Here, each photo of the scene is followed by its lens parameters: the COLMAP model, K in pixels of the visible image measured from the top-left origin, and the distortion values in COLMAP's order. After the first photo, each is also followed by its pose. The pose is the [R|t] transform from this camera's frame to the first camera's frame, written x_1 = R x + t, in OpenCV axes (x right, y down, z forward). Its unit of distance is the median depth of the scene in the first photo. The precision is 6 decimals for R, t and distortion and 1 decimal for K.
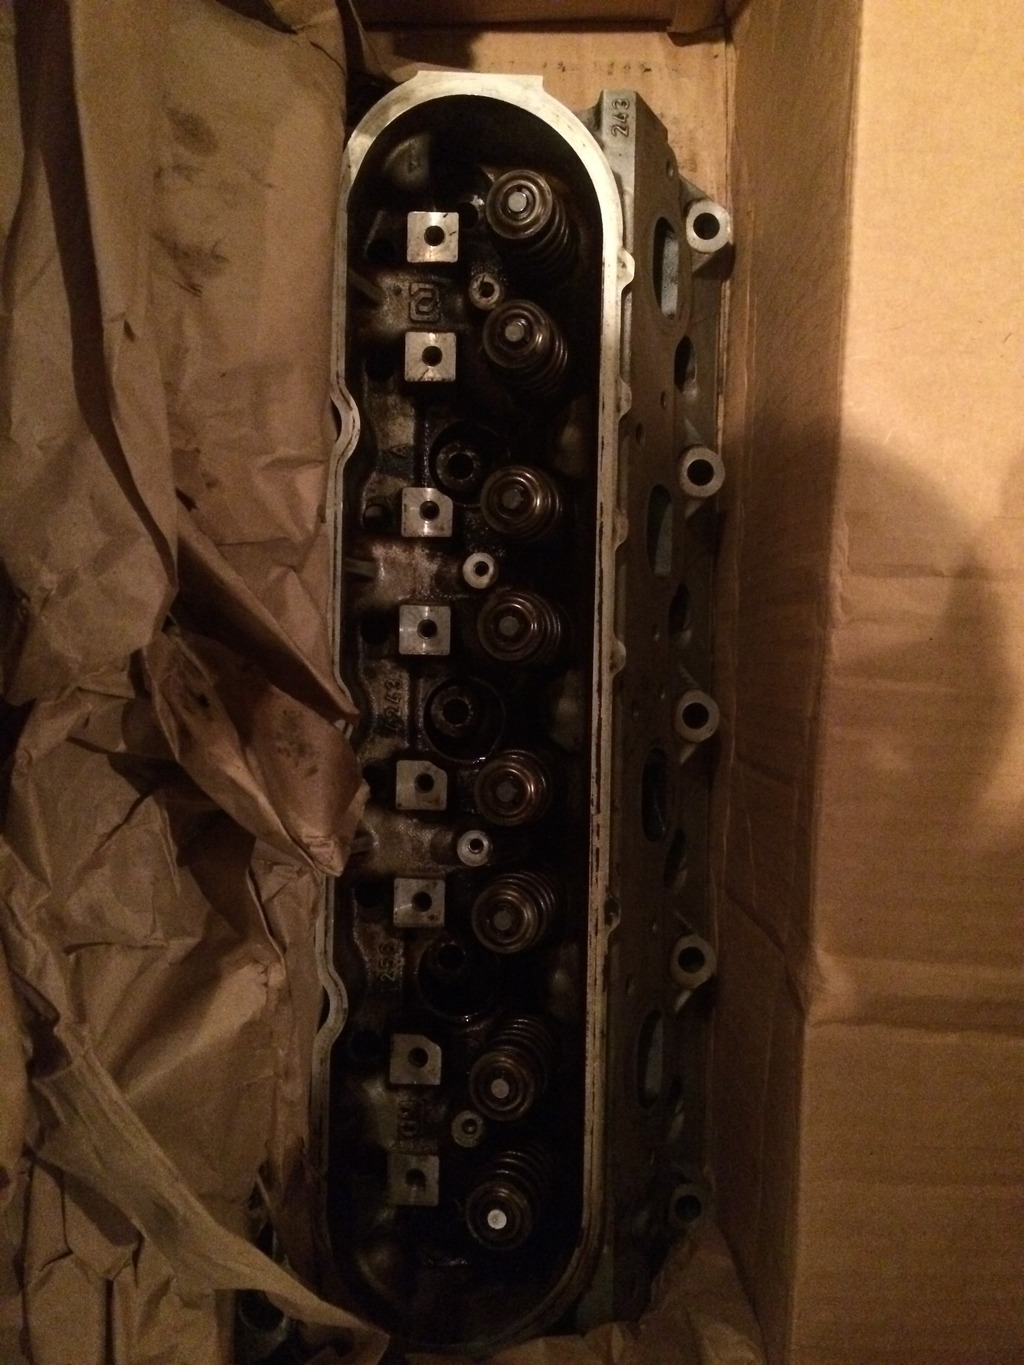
lens RADIAL K [[1174.6, 0, 512.0], [0, 1174.6, 682.5], [0, 0, 1]] dist [0.095360, -0.144013]
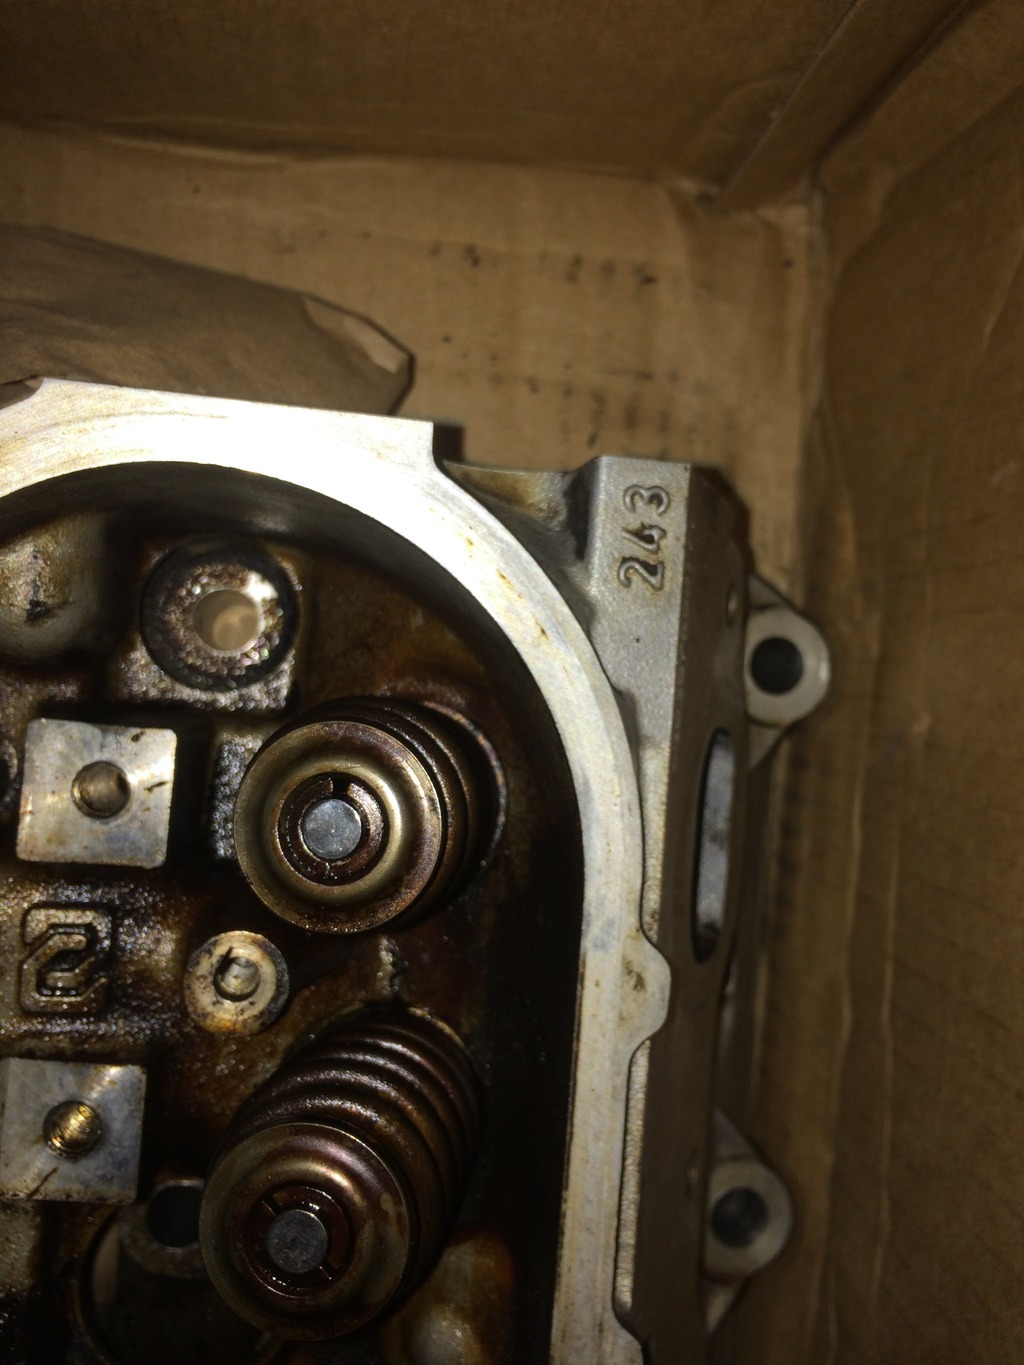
lens RADIAL K [[1174.6, 0, 512.0], [0, 1174.6, 682.5], [0, 0, 1]] dist [0.095360, -0.144013]
pose [[0.990881, 0.054068, 0.123418, 0.010938], [-0.054380, 0.998520, -0.000839, -0.428019], [-0.123281, -0.005880, 0.992354, 0.655333]]
